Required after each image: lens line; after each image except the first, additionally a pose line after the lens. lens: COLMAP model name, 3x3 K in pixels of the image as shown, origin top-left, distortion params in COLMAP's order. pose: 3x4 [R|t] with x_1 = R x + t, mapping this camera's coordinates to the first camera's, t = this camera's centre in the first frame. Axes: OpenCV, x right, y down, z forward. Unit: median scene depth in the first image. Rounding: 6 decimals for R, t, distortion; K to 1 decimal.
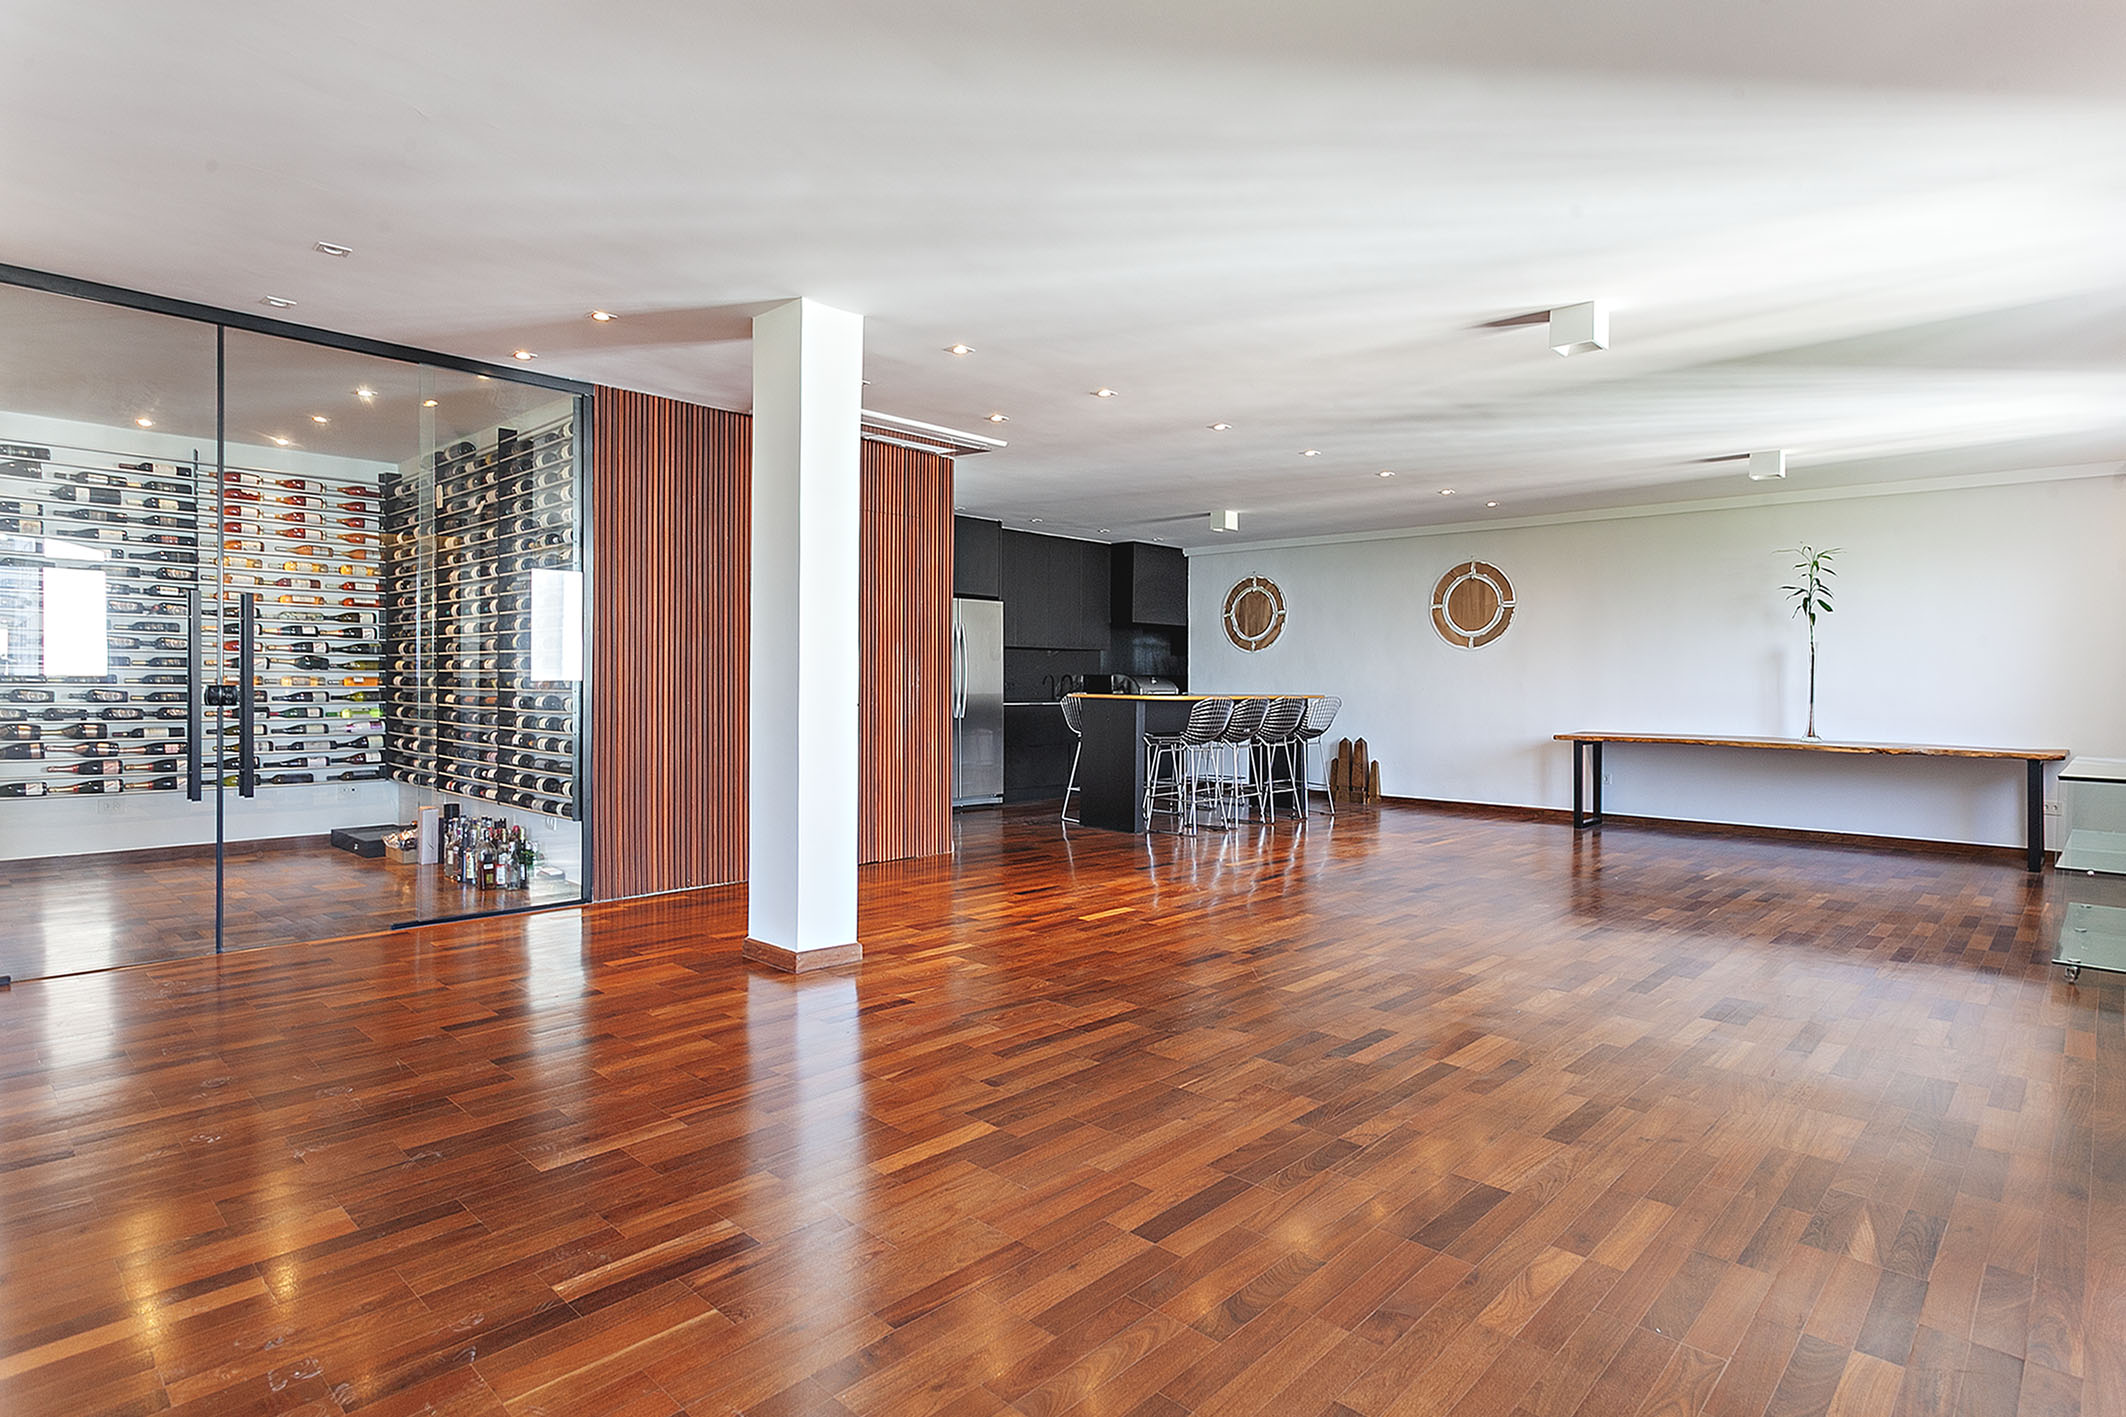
lens RADIAL K [[1131.8, 0, 1046.5], [0, 1131.8, 693.2], [0, 0, 1]] dist [0.036166, 0.000856]
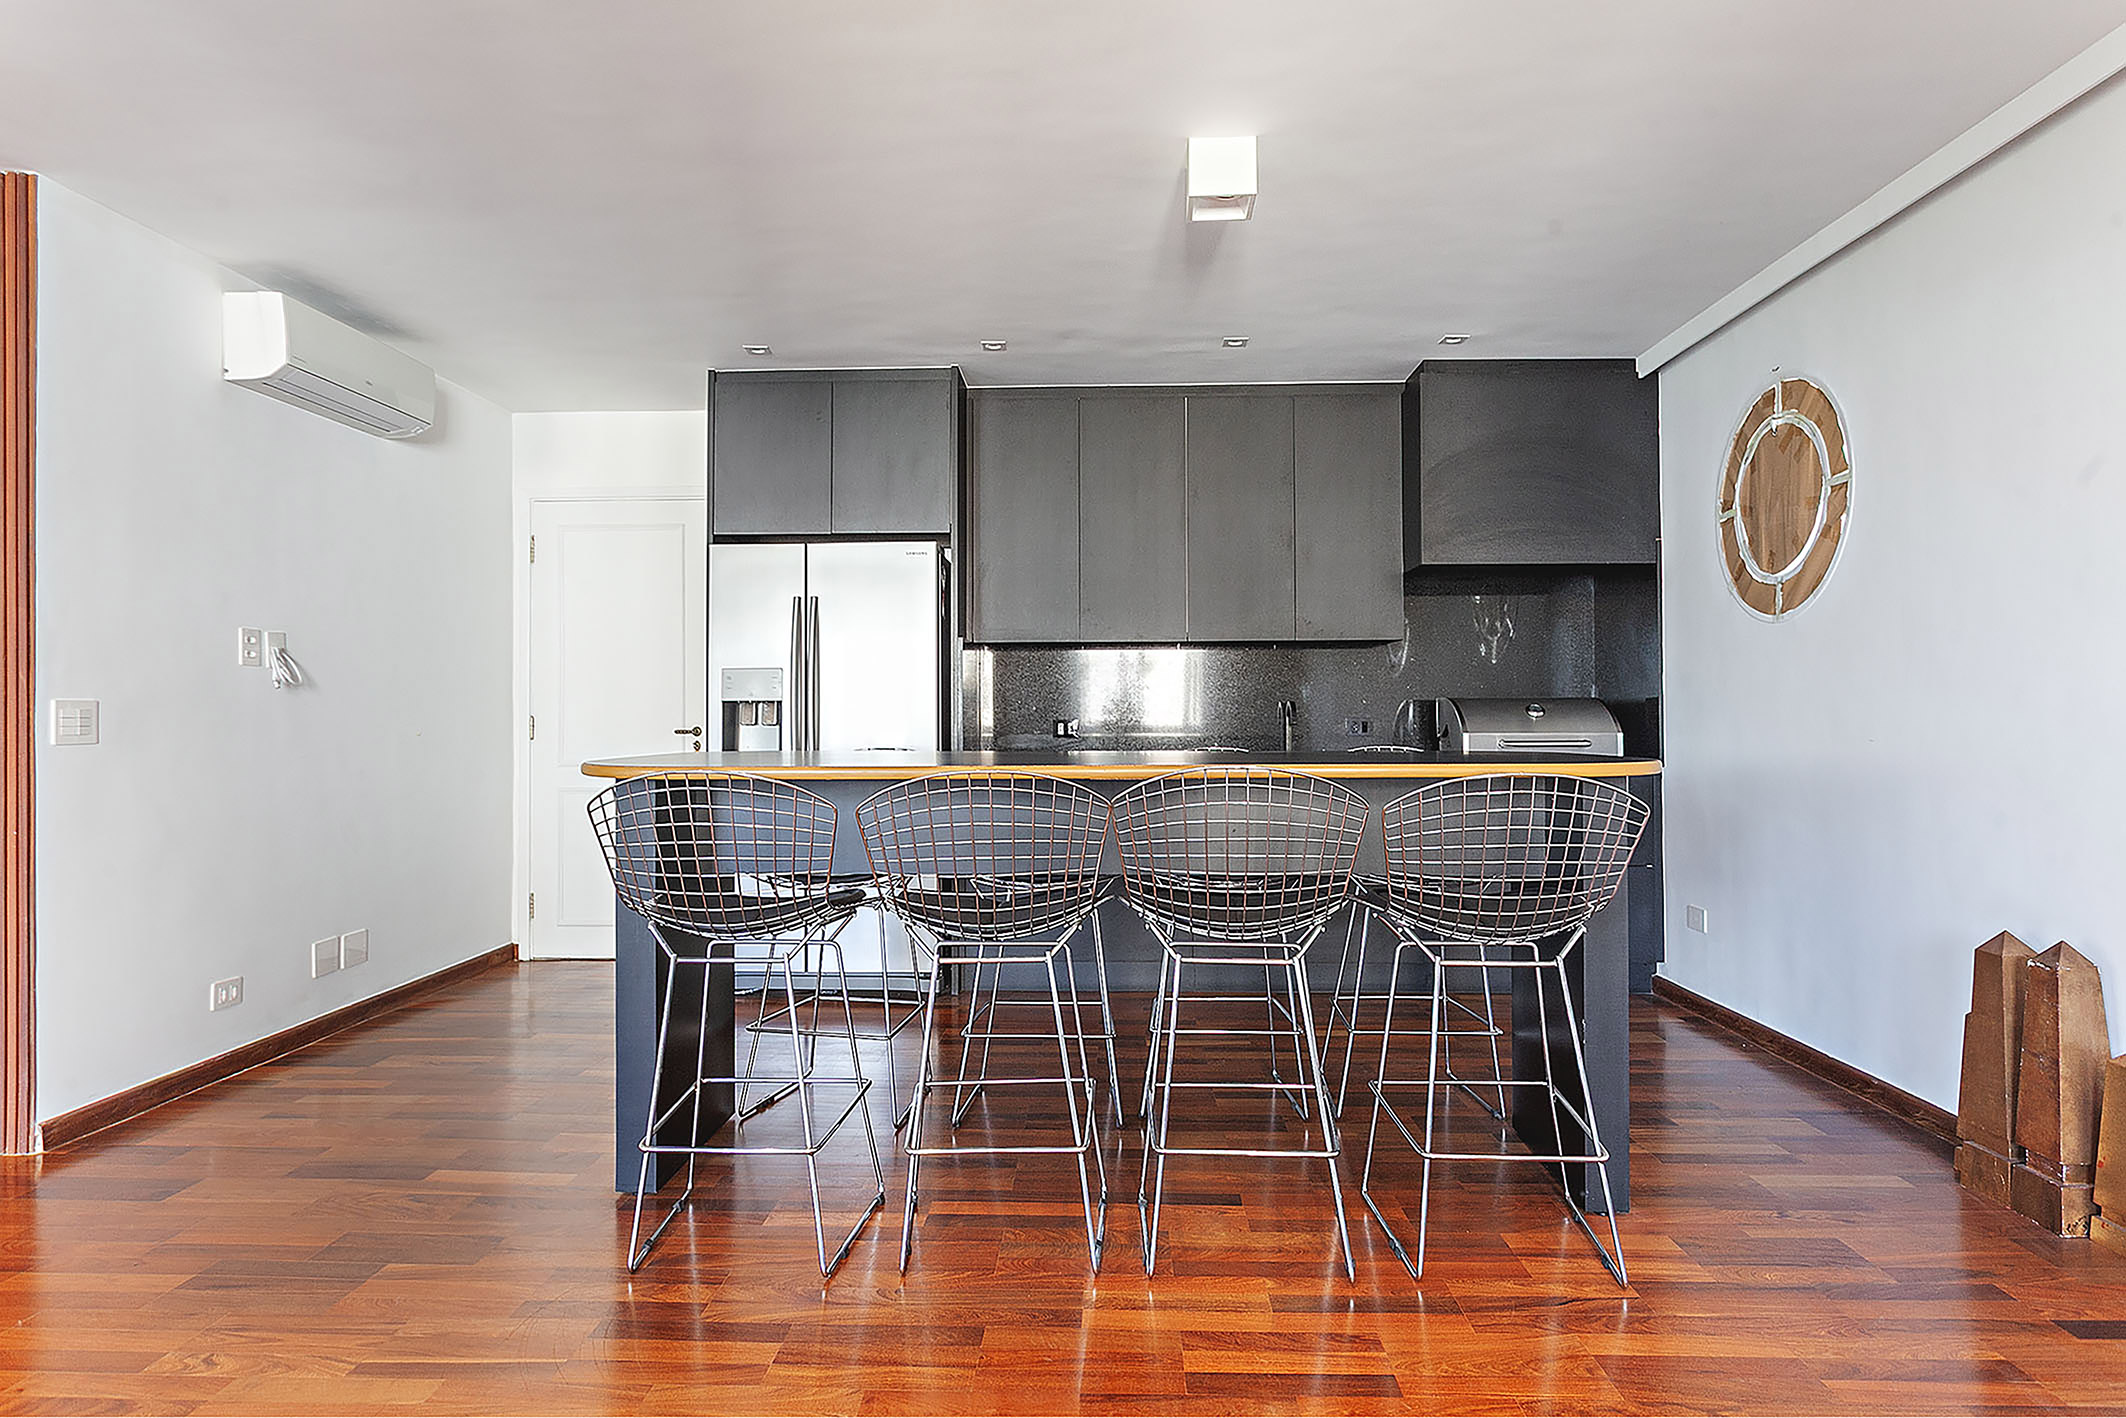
lens RADIAL K [[1239.8, 0, 1062.5], [0, 1239.8, 717.1], [0, 0, 1]] dist [-0.003734, 0.002427]
pose [[0.656034, -0.010431, -0.754659, 0.311798], [0.002673, 0.999930, -0.011497, -0.006166], [0.754727, 0.005525, 0.656016, 0.629145]]
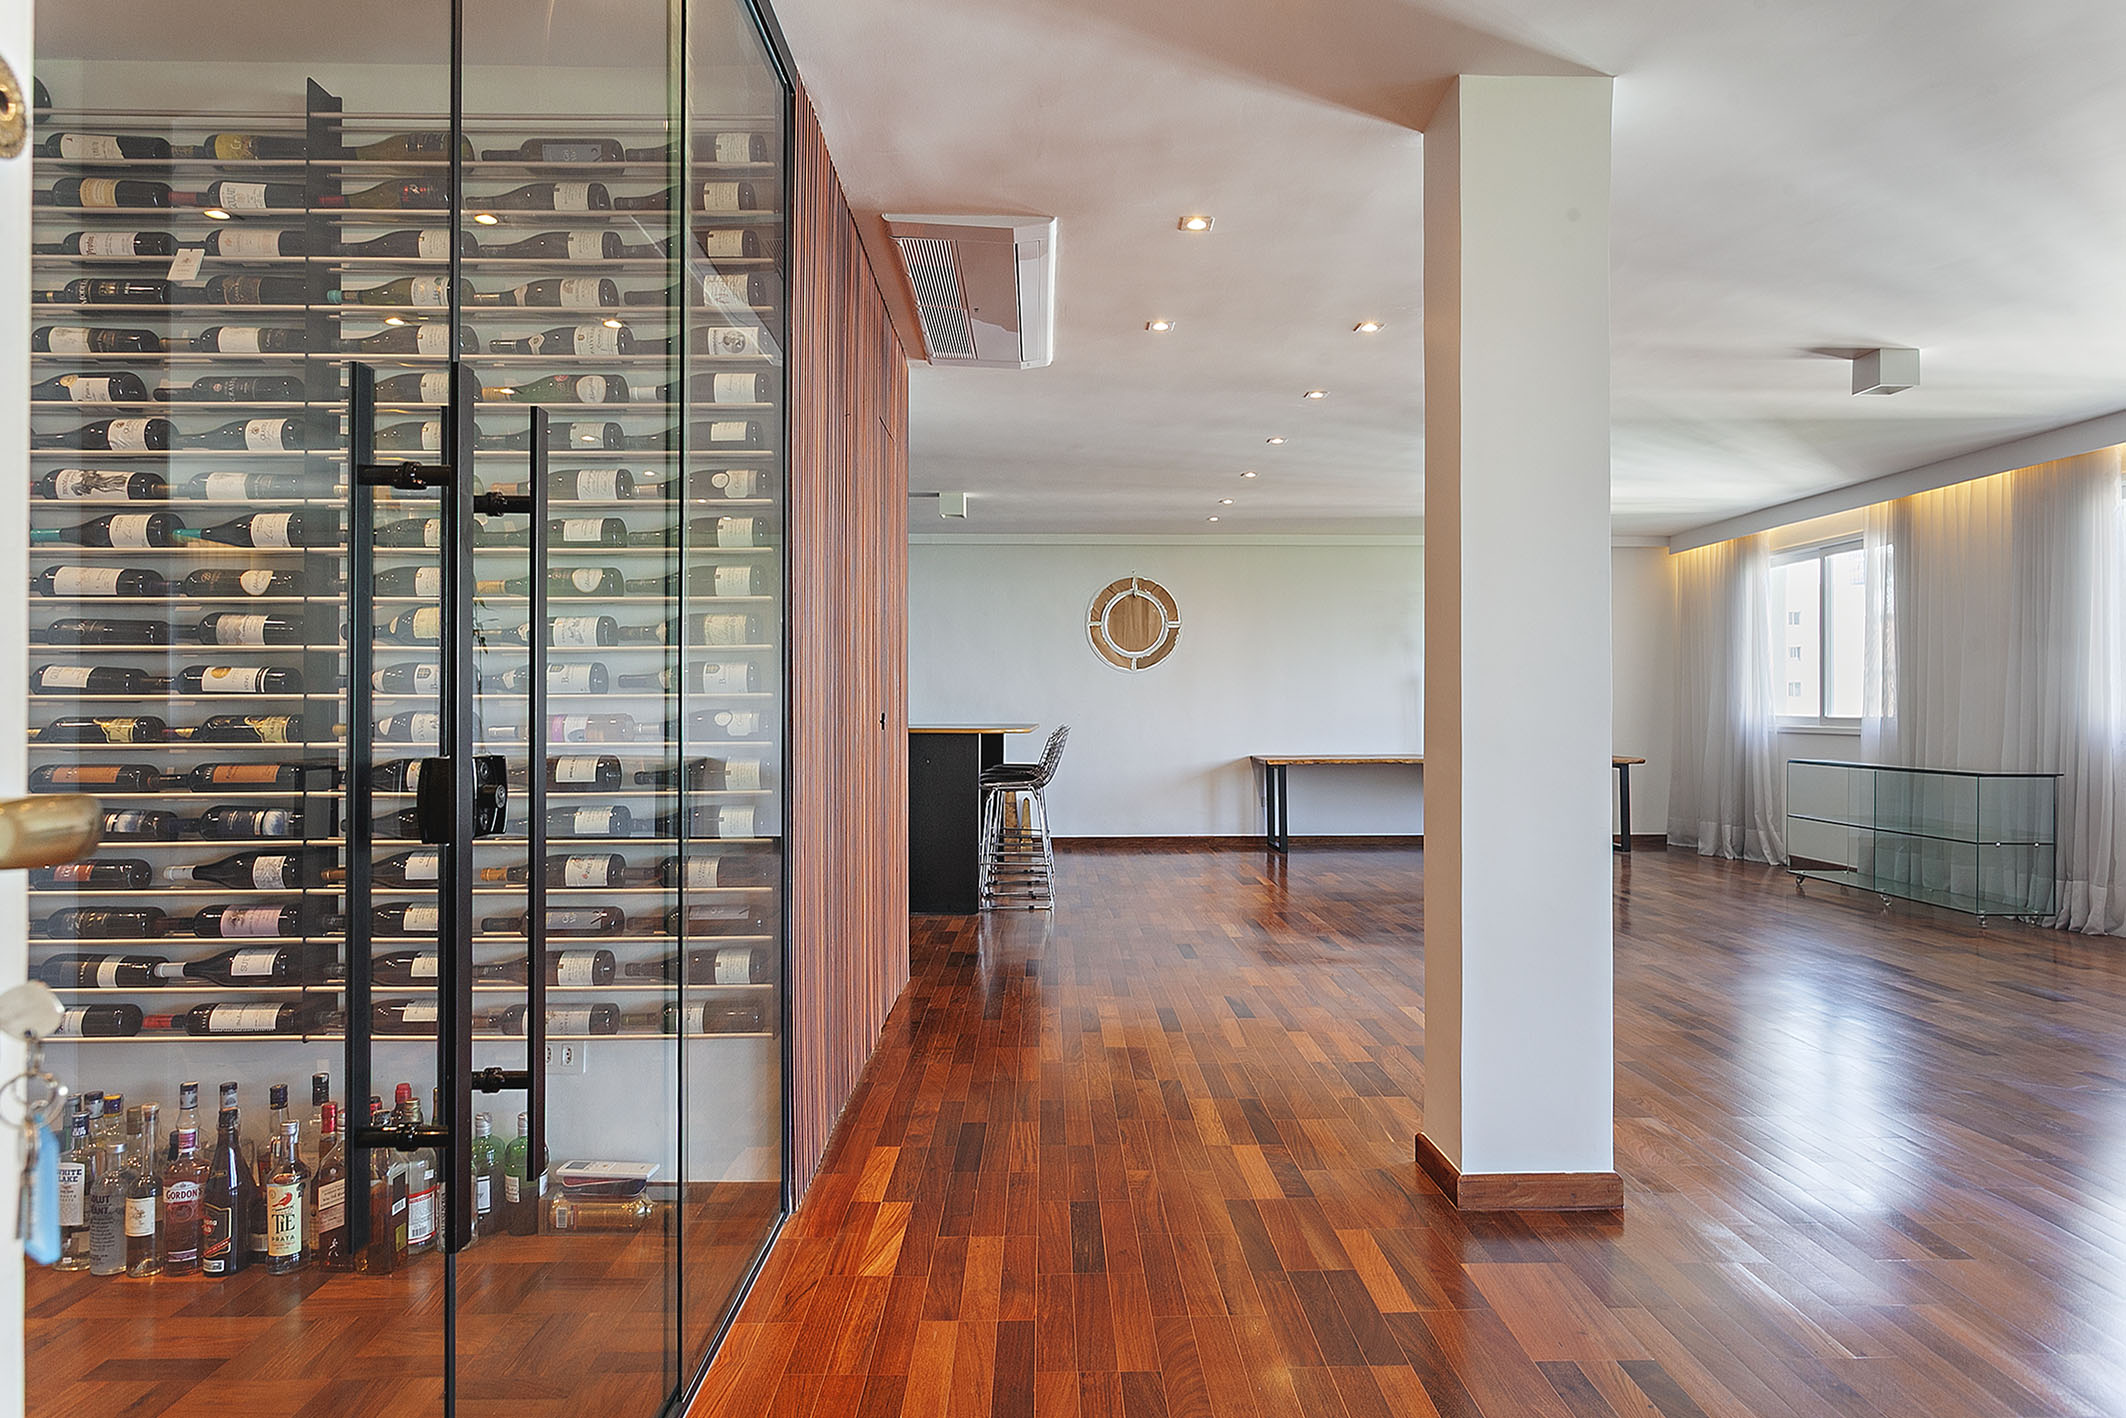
lens RADIAL K [[1239.8, 0, 1100.5], [0, 1239.8, 702.0], [0, 0, 1]] dist [-0.003734, 0.002427]
pose [[0.694190, -0.001939, 0.719789, -0.474375], [0.011080, 0.999907, -0.007993, -0.007451], [-0.719707, 0.013523, 0.694146, 0.403222]]
